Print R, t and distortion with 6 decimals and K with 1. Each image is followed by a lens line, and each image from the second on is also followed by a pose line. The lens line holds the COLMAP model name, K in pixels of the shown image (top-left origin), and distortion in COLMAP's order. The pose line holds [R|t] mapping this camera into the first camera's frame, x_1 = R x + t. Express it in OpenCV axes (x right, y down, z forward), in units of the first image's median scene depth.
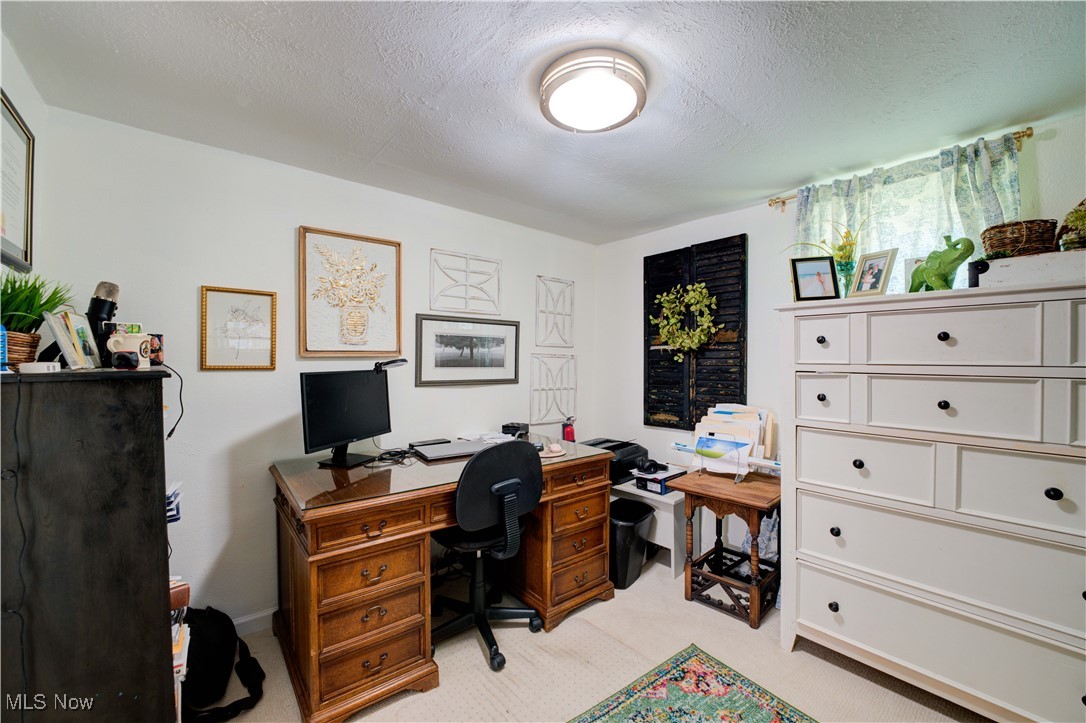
lens RADIAL K [[436.7, 0, 539.7], [0, 436.7, 363.0], [0, 0, 1]] dist [-0.030878, 0.000144]
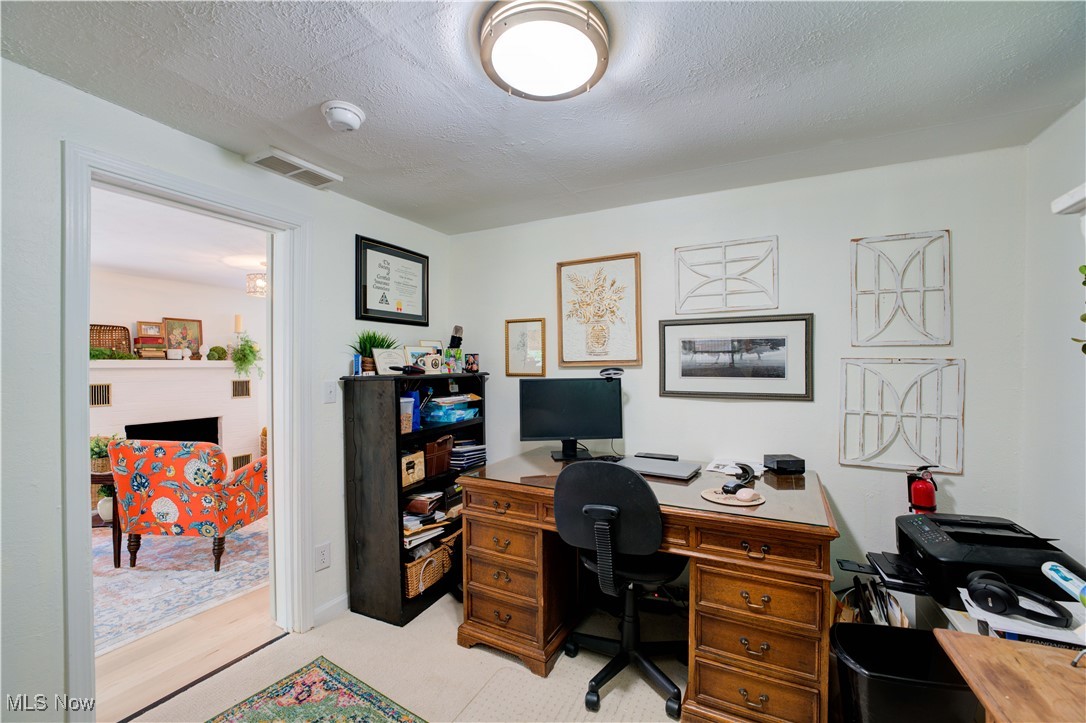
lens RADIAL K [[436.7, 0, 539.7], [0, 436.7, 363.0], [0, 0, 1]] dist [-0.030878, 0.000144]
pose [[0.382897, -0.010827, -0.923727, 0.492295], [-0.000222, 0.999930, -0.011813, -0.007669], [0.923791, 0.004729, 0.382868, 0.379447]]
